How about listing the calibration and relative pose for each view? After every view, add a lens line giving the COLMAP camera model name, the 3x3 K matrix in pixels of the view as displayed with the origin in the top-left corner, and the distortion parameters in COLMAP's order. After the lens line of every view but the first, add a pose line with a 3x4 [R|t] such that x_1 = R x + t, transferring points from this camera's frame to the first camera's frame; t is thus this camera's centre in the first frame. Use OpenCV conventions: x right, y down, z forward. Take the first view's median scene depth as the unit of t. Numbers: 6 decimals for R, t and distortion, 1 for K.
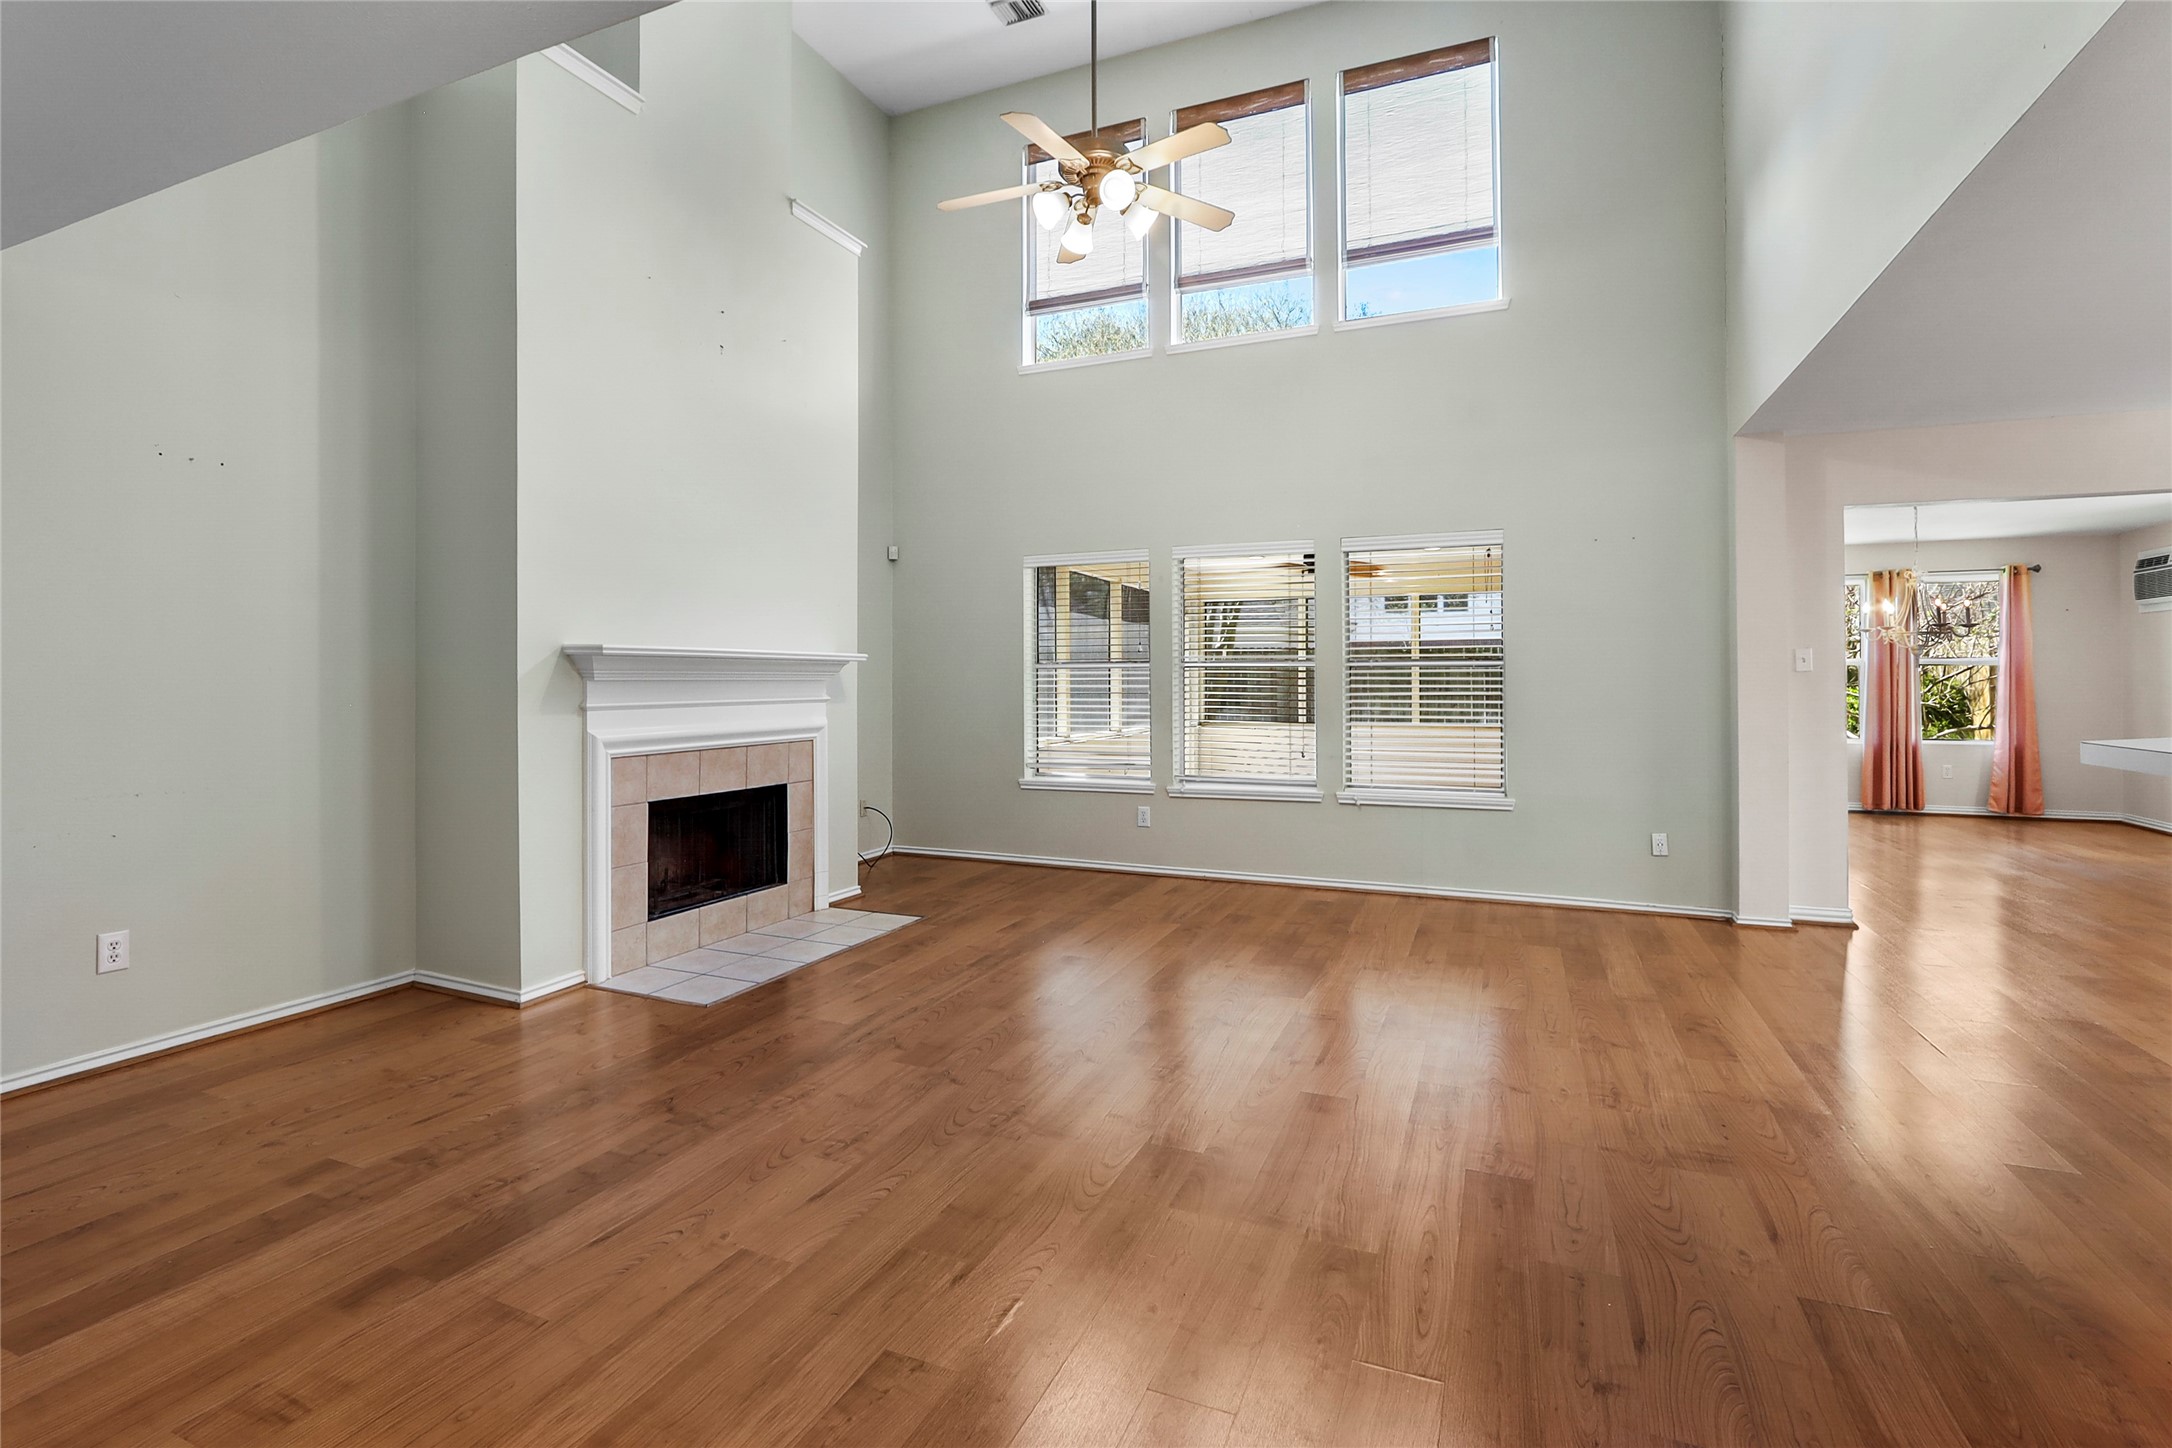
lens RADIAL K [[1002.3, 0, 1083.4], [0, 1002.3, 698.8], [0, 0, 1]] dist [-0.016682, 0.000100]
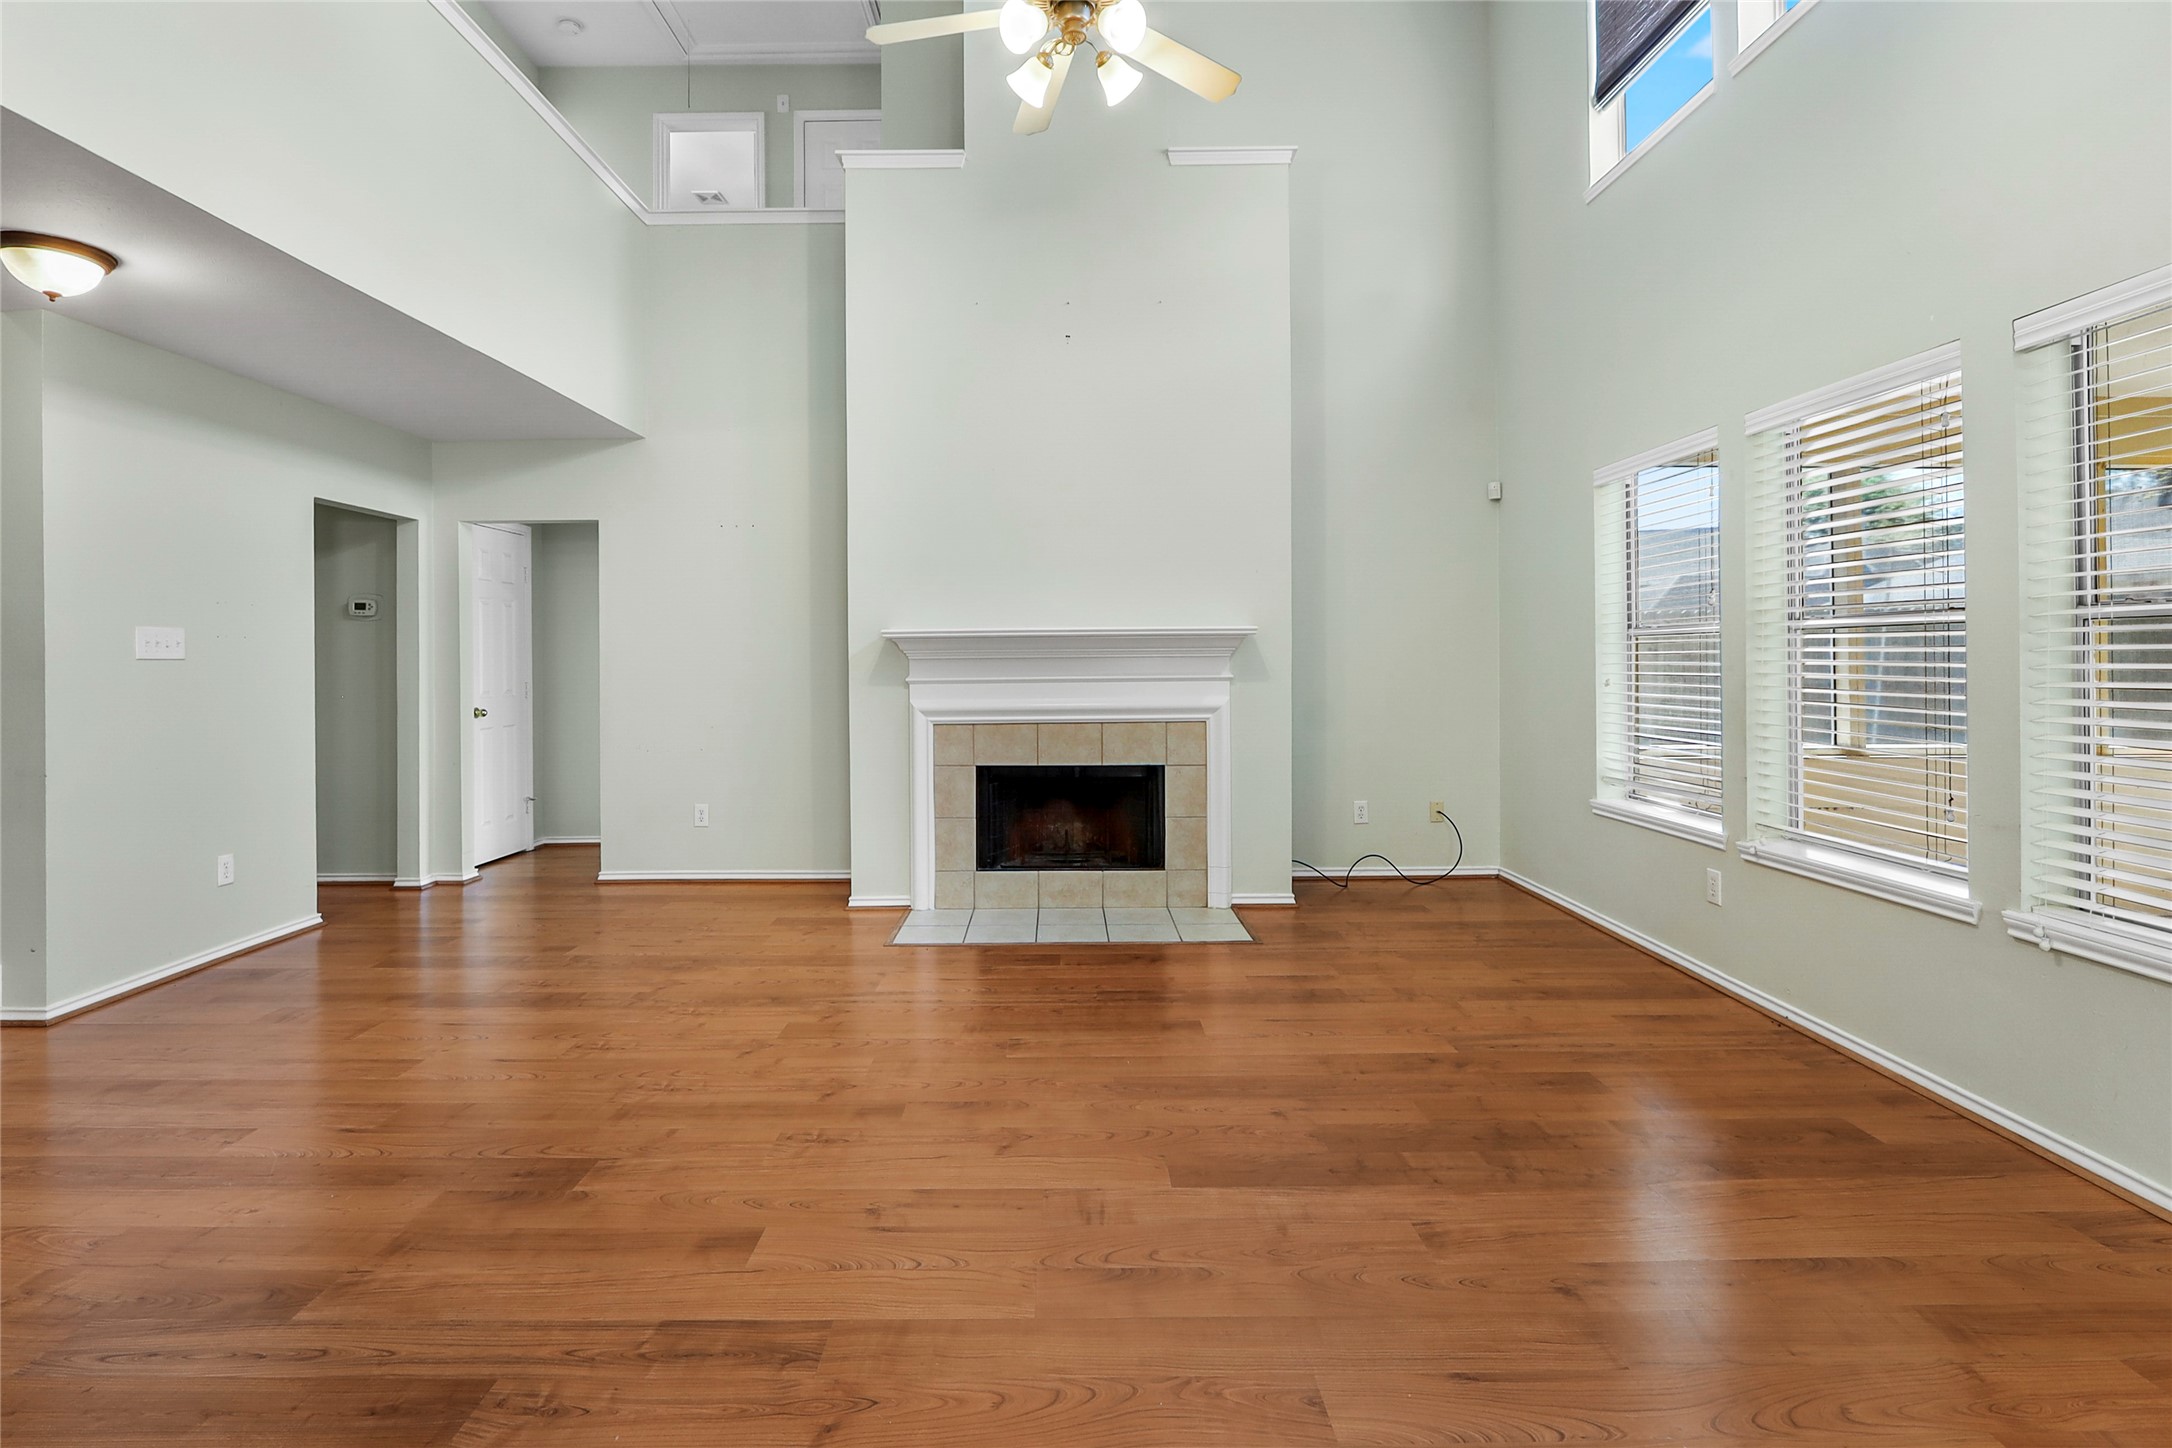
lens RADIAL K [[1059.8, 0, 1087.5], [0, 1059.8, 654.2], [0, 0, 1]] dist [0.002154, 0.000260]
pose [[0.379859, -0.004275, -0.925035, 0.576920], [-0.007383, 0.999943, -0.007653, -0.012097], [0.925015, 0.009736, 0.379806, 0.517110]]
